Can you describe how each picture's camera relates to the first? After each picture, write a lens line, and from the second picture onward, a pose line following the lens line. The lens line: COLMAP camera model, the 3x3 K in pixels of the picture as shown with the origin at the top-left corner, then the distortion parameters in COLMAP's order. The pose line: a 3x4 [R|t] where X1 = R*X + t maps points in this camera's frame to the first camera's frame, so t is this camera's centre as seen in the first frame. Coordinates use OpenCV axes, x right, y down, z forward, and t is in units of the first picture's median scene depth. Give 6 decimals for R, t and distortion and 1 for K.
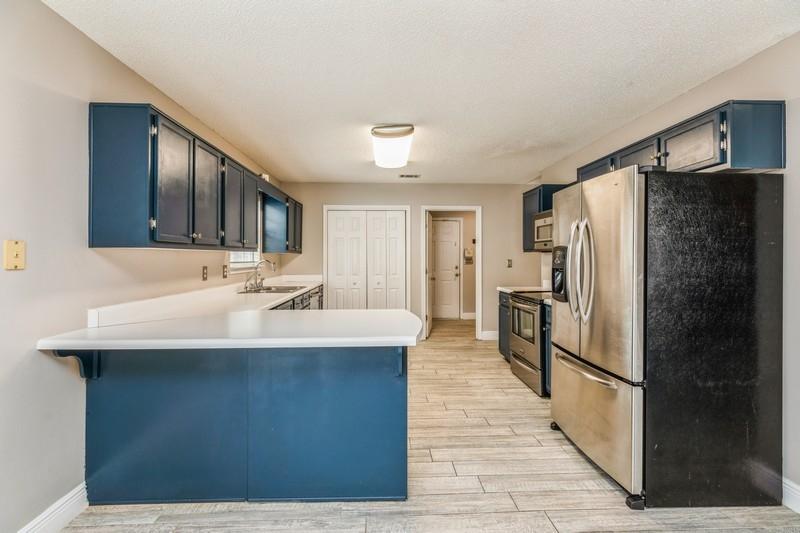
lens RADIAL K [[364.1, 0, 395.8], [0, 364.1, 256.3], [0, 0, 1]] dist [0.000633, 0.000184]
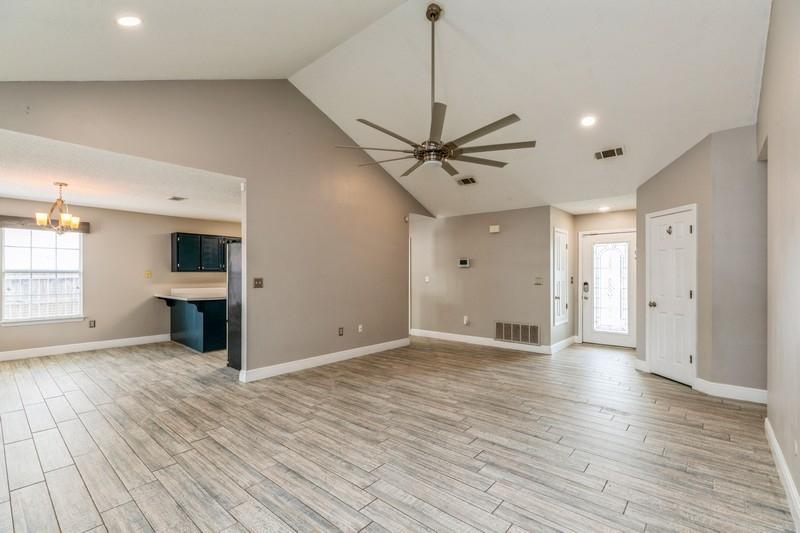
lens RADIAL K [[356.1, 0, 399.0], [0, 356.1, 273.5], [0, 0, 1]] dist [0.004127, 0.000558]
pose [[0.728456, -0.001975, -0.685089, 3.381902], [0.001636, 0.999998, -0.001144, -0.001364], [0.685090, -0.000287, 0.728458, -0.075486]]
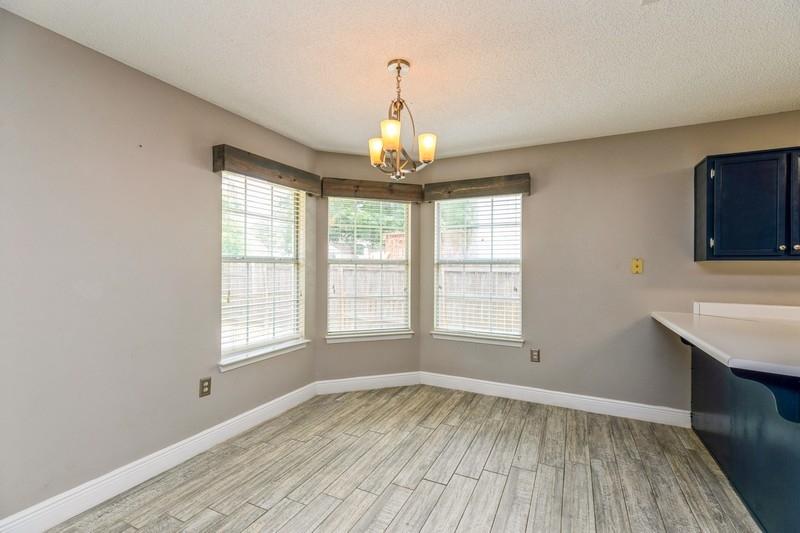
lens RADIAL K [[354.5, 0, 397.3], [0, 354.5, 269.5], [0, 0, 1]] dist [-0.000450, 0.000213]
pose [[-0.483248, 0.007252, -0.875454, 1.068971], [-0.002032, 0.999954, 0.009405, -0.001011], [0.875481, 0.006324, -0.483210, 0.621683]]
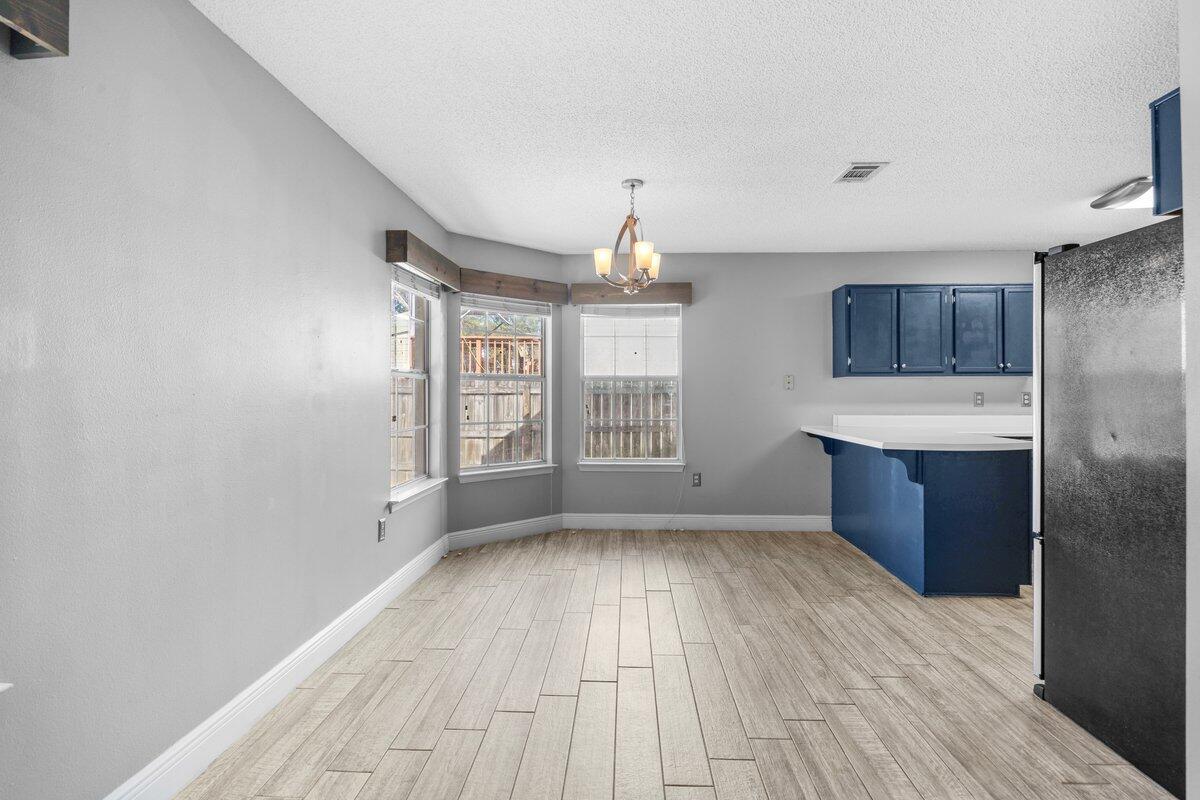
lens RADIAL K [[591.0, 0, 601.0], [0, 591.0, 394.0], [0, 0, 1]] dist [-0.004343, -0.000163]
pose [[-0.087980, 0.001966, -0.996120, 1.945433], [0.002557, 0.999995, 0.001747, 0.043177], [0.996119, -0.002393, -0.087985, 0.174185]]
